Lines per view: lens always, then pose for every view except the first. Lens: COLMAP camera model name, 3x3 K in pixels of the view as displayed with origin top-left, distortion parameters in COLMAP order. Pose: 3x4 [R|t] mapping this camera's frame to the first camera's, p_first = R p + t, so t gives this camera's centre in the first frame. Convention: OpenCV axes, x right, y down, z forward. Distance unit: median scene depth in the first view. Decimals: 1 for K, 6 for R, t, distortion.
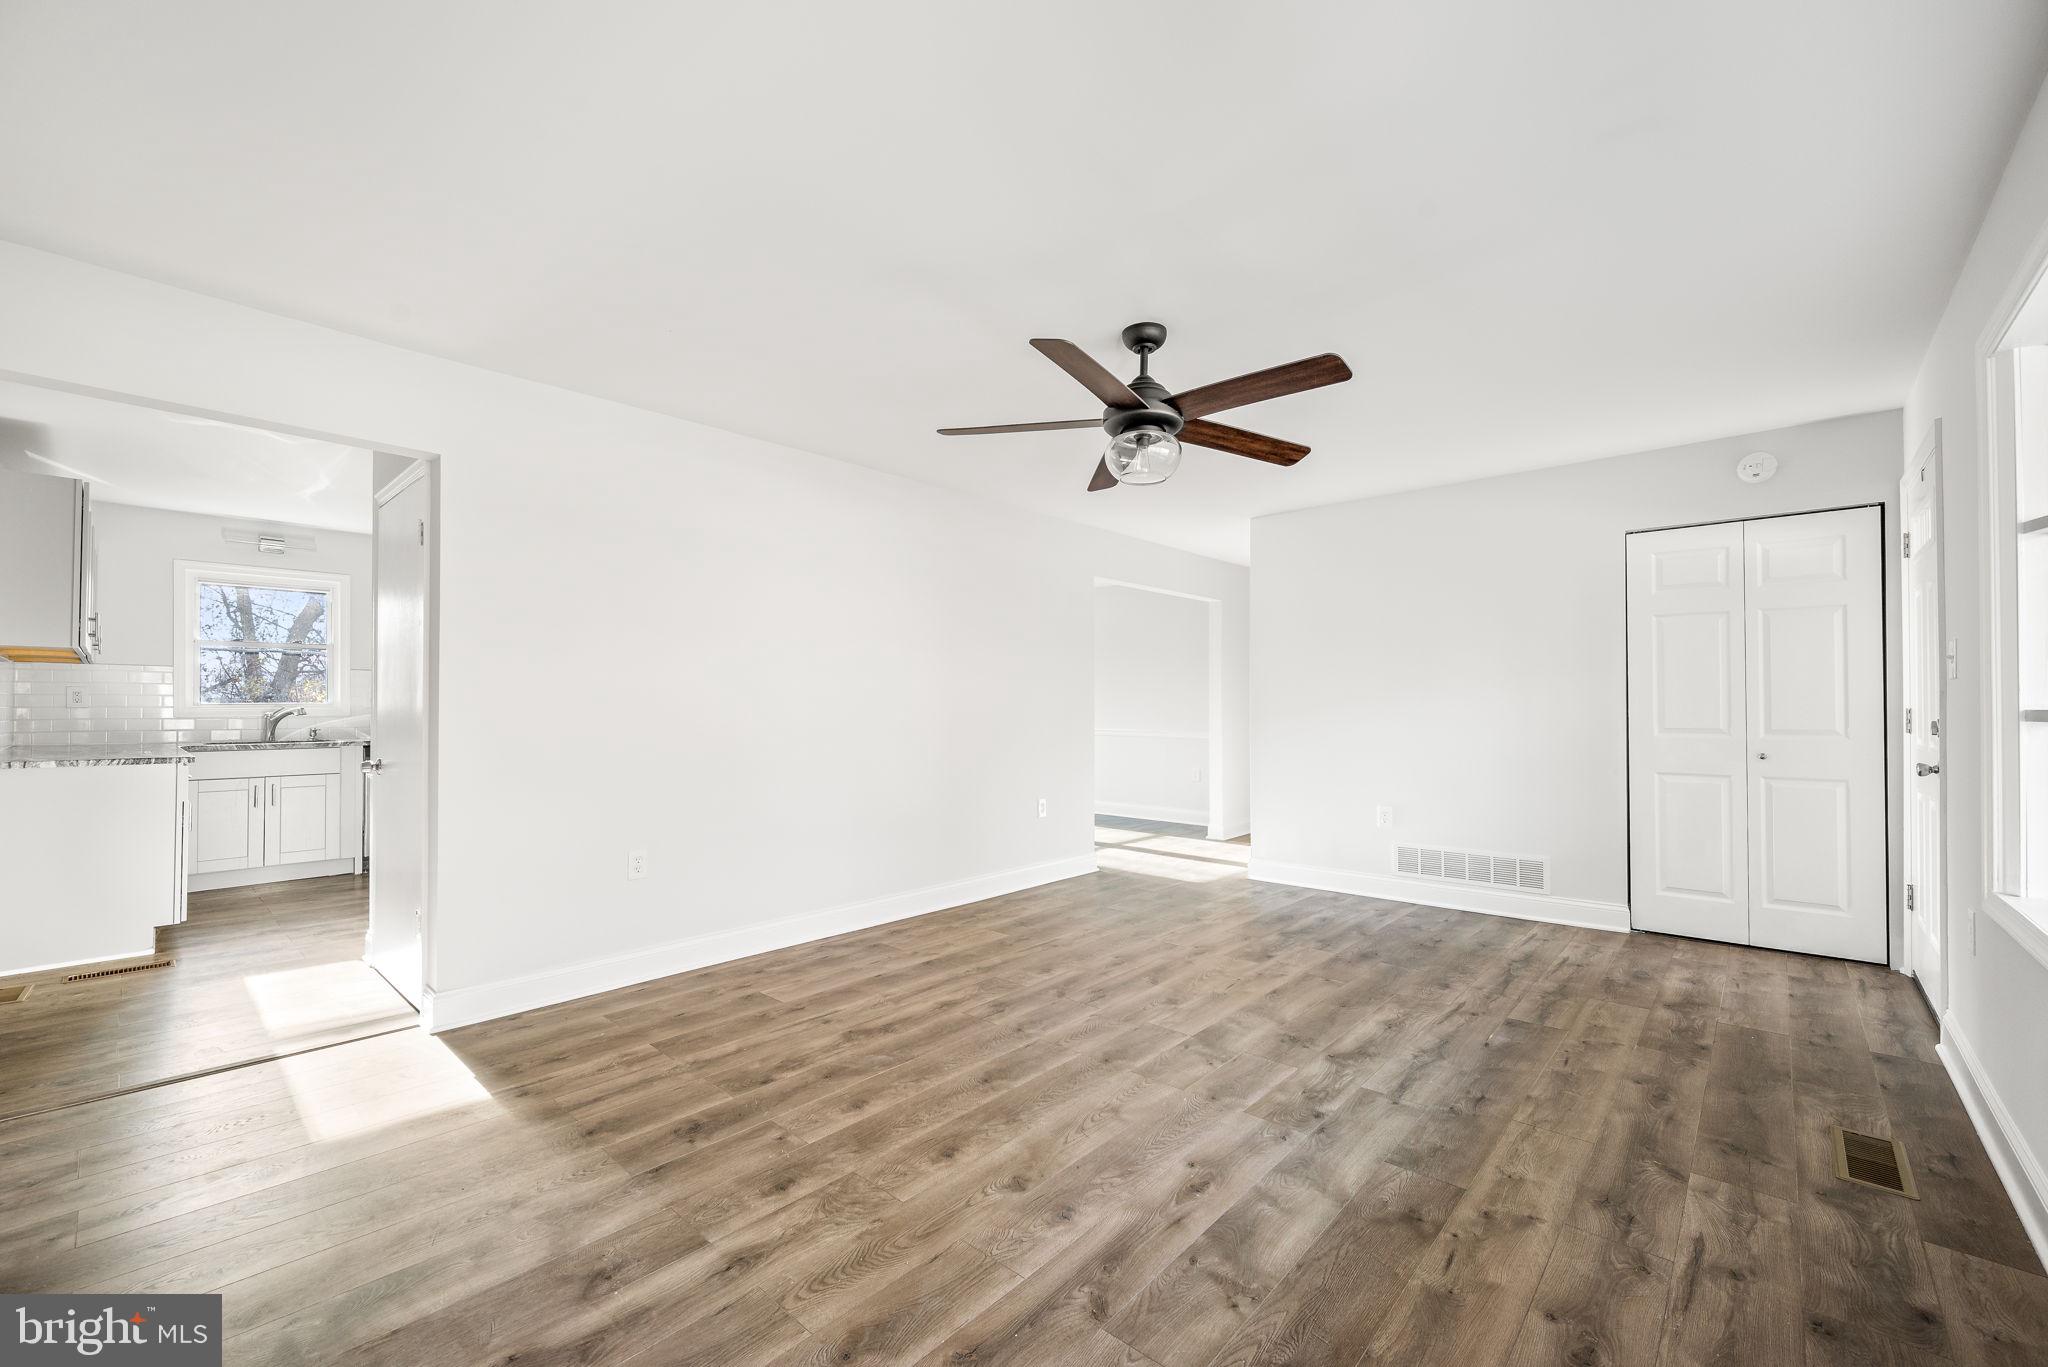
lens RADIAL K [[824.4, 0, 1032.1], [0, 824.4, 695.9], [0, 0, 1]] dist [-0.003419, 0.001006]
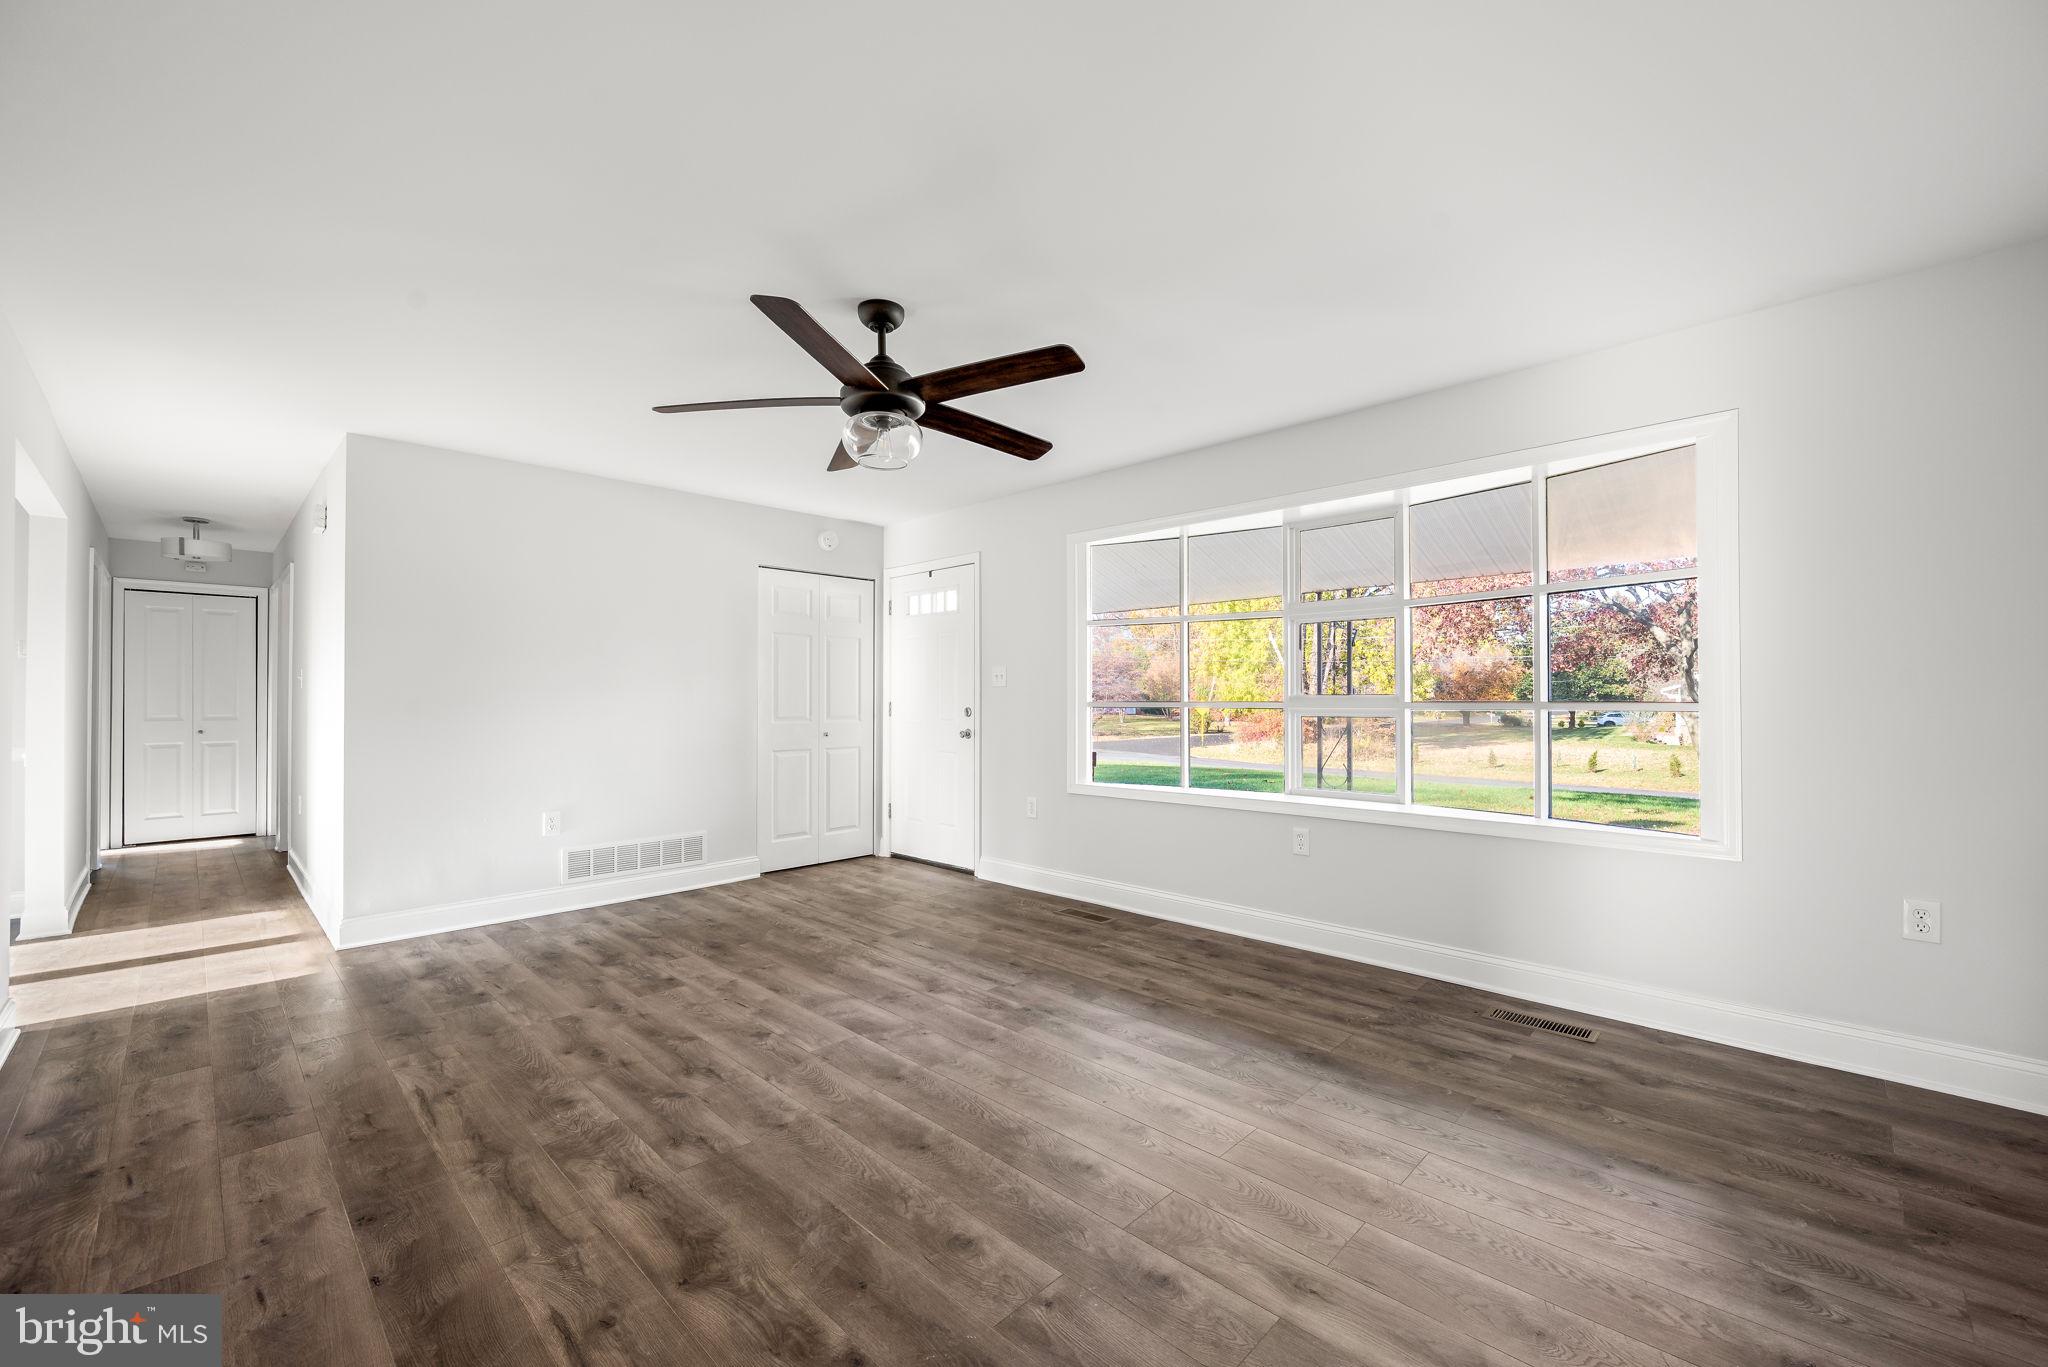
lens RADIAL K [[824.4, 0, 1032.1], [0, 824.4, 695.9], [0, 0, 1]] dist [-0.003419, 0.001006]
pose [[0.038459, 0.006707, 0.999238, -0.813326], [-0.010739, 0.999923, -0.006299, 0.014221], [-0.999202, -0.010488, 0.038528, 0.792405]]
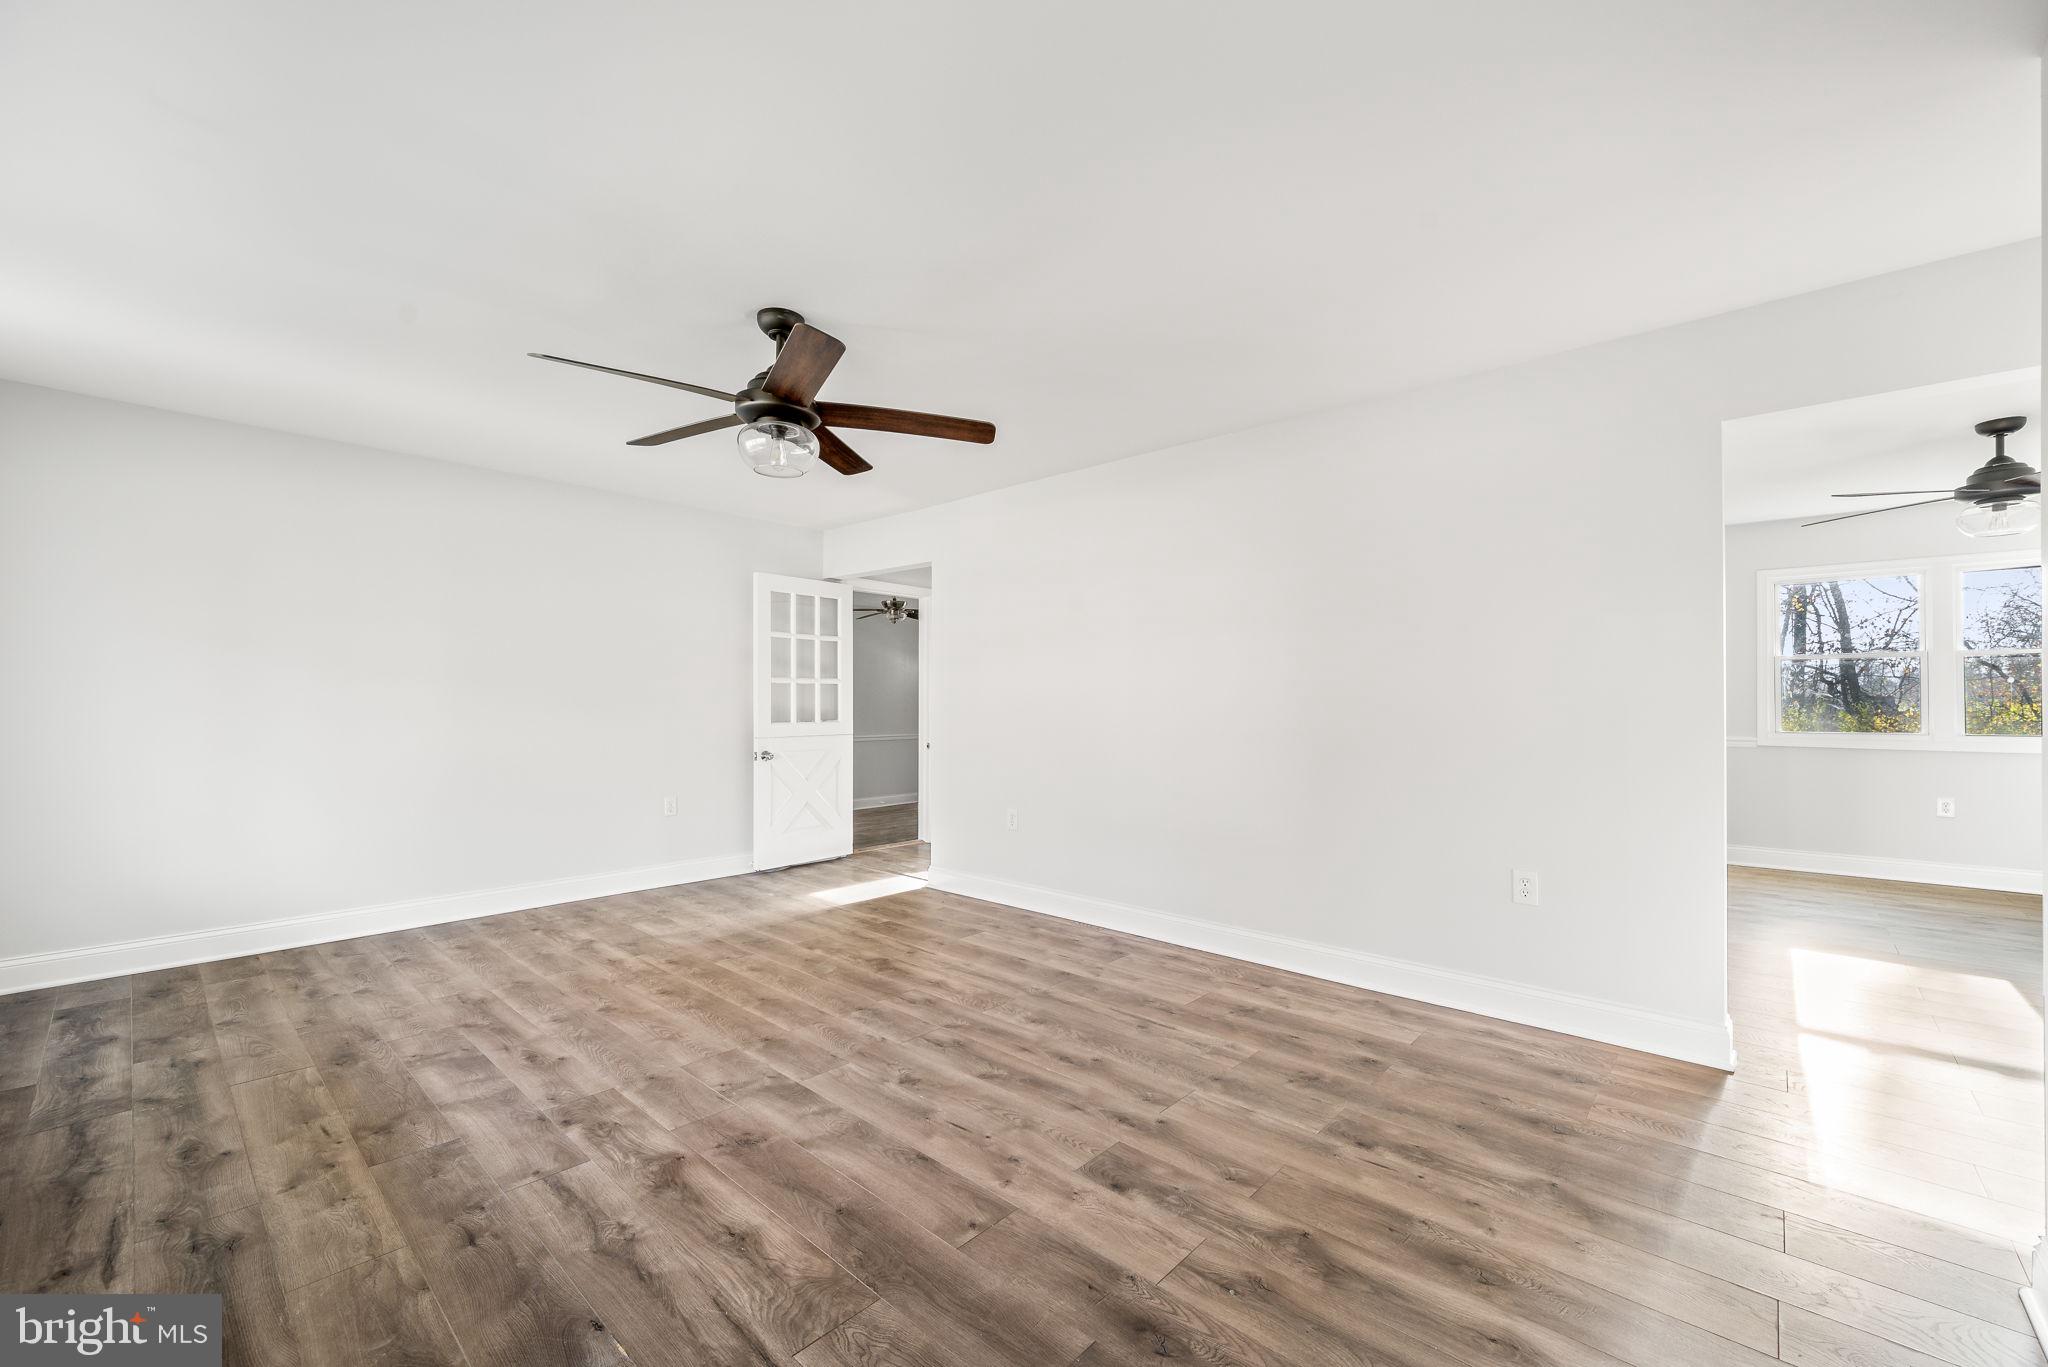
lens RADIAL K [[824.4, 0, 1032.1], [0, 824.4, 695.9], [0, 0, 1]] dist [-0.003419, 0.001006]
pose [[-0.003780, -0.007262, -0.999966, 1.107510], [0.011192, 0.999911, -0.007304, 0.015602], [0.999930, -0.011219, -0.003698, 1.306394]]
